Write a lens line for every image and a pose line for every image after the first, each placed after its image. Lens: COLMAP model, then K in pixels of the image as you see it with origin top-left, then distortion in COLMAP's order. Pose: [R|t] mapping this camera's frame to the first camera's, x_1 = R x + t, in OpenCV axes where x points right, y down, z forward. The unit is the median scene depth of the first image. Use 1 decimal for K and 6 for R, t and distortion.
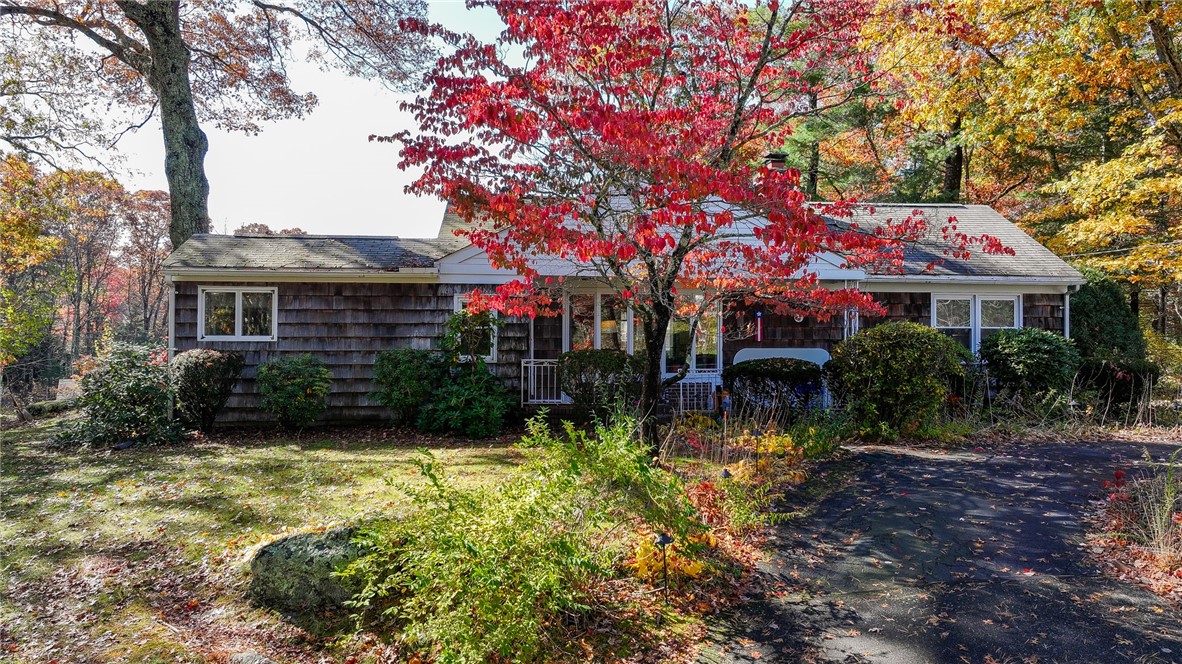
lens RADIAL K [[830.9, 0, 591.7], [0, 830.9, 331.0], [0, 0, 1]] dist [0.008505, 0.000936]
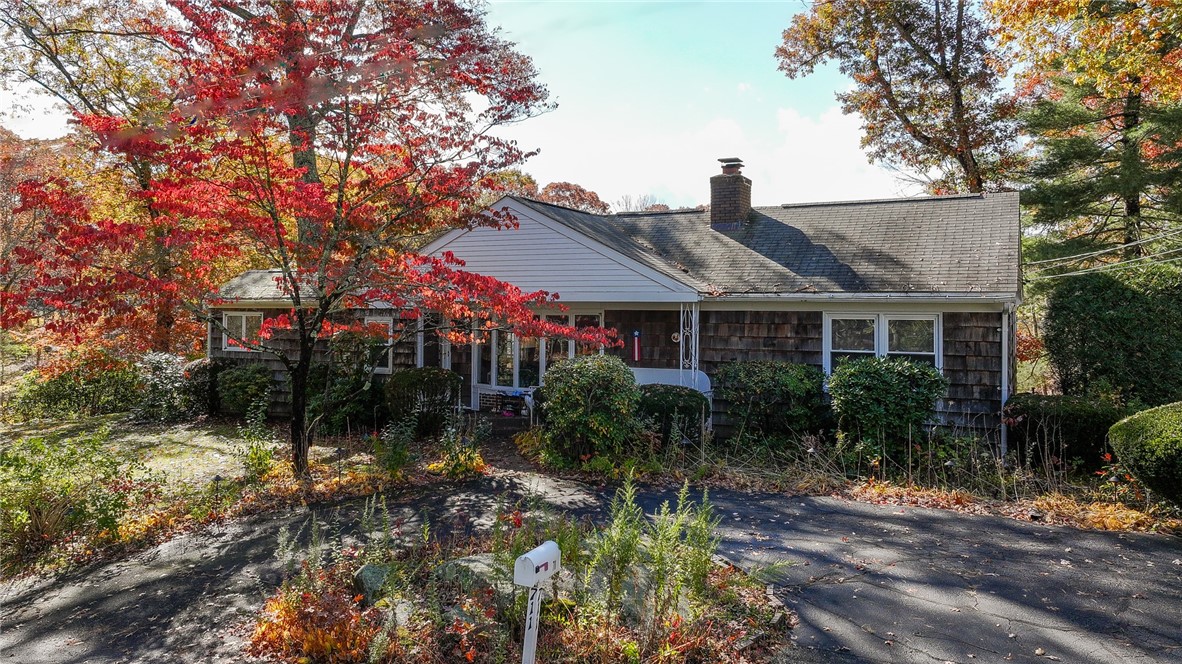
lens RADIAL K [[830.9, 0, 591.1], [0, 830.9, 327.2], [0, 0, 1]] dist [0.008505, 0.000936]
pose [[0.850745, 0.011058, -0.525463, 0.776430], [-0.001712, 0.999832, 0.018268, -0.053279], [0.525577, -0.014642, 0.850620, 0.128764]]
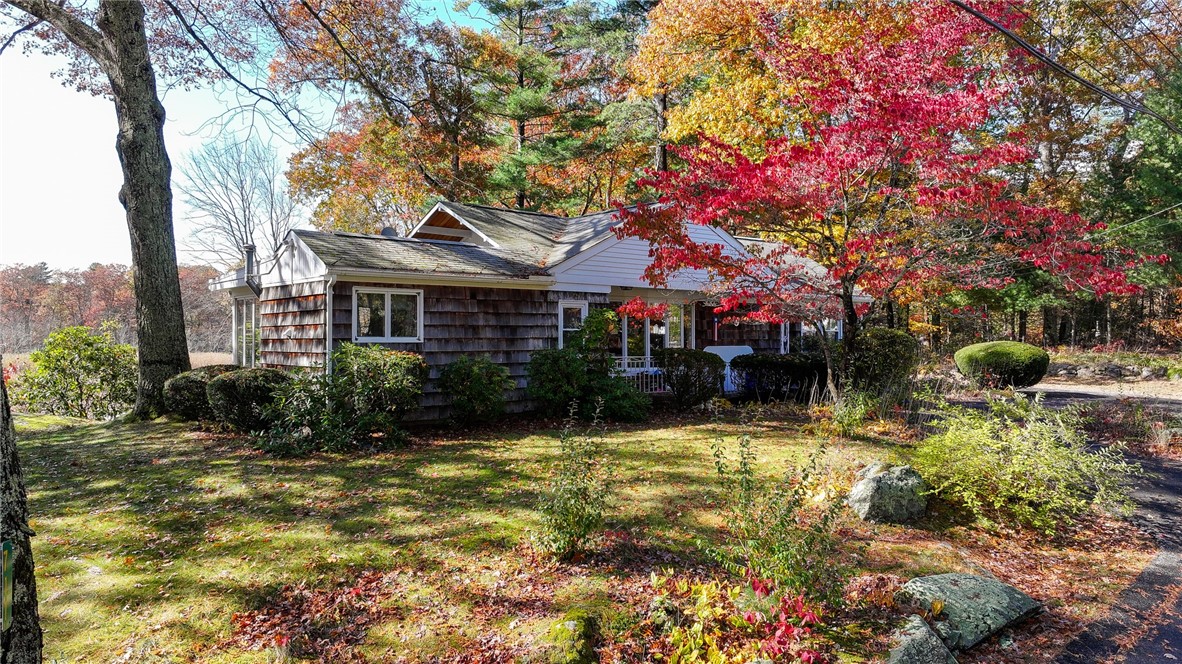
lens RADIAL K [[830.9, 0, 594.1], [0, 830.9, 334.3], [0, 0, 1]] dist [0.008505, 0.000936]
pose [[0.839584, 0.000953, 0.543229, -0.748975], [-0.003427, 0.999988, 0.003542, -0.002063], [-0.543219, -0.004835, 0.839577, 0.022838]]
